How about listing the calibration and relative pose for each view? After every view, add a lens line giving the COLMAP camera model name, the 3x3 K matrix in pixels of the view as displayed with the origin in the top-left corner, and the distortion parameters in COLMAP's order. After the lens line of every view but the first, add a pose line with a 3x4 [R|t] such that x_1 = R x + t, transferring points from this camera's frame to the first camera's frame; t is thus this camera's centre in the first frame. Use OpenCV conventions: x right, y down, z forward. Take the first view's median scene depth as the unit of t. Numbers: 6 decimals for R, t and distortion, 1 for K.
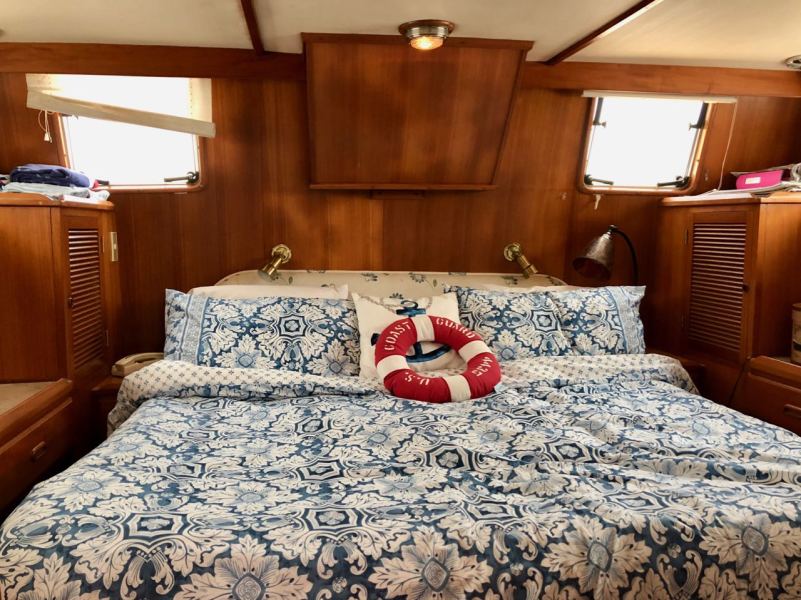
lens RADIAL K [[713.9, 0, 399.8], [0, 713.9, 298.3], [0, 0, 1]] dist [-0.011601, -0.008366]
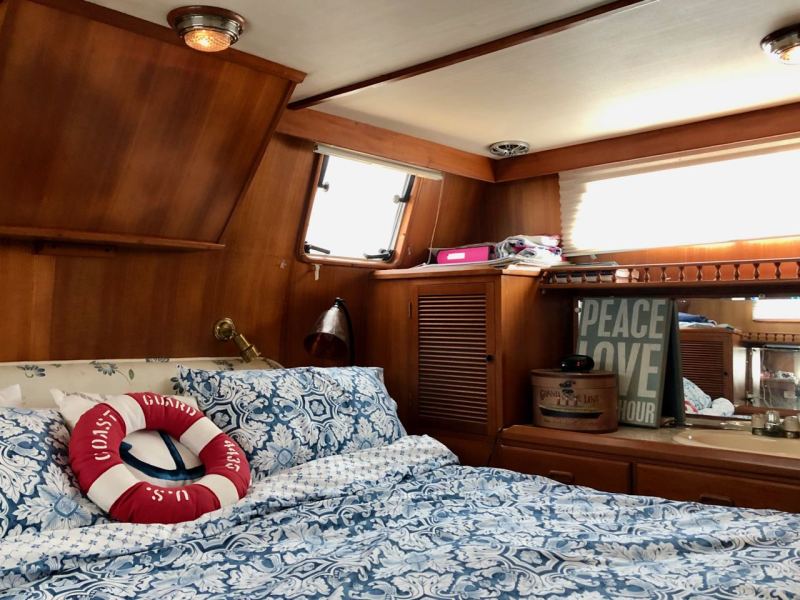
lens RADIAL K [[713.0, 0, 399.3], [0, 713.0, 298.3], [0, 0, 1]] dist [-0.011601, -0.008366]
pose [[0.767635, 0.019988, 0.640576, -0.223976], [0.067715, 0.991389, -0.112081, 0.004679], [-0.637300, 0.129414, 0.759671, 0.275834]]
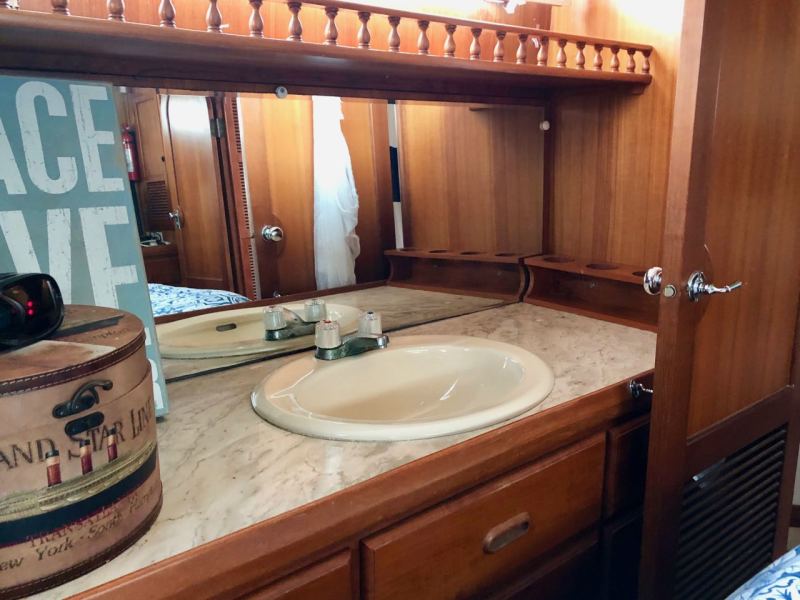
lens RADIAL K [[713.0, 0, 399.3], [0, 713.0, 298.3], [0, 0, 1]] dist [-0.011601, -0.008366]
pose [[-0.527816, -0.197193, 0.826151, 0.243257], [0.083748, 0.955853, 0.281657, -0.059552], [-0.845220, 0.217851, -0.488001, 0.821187]]
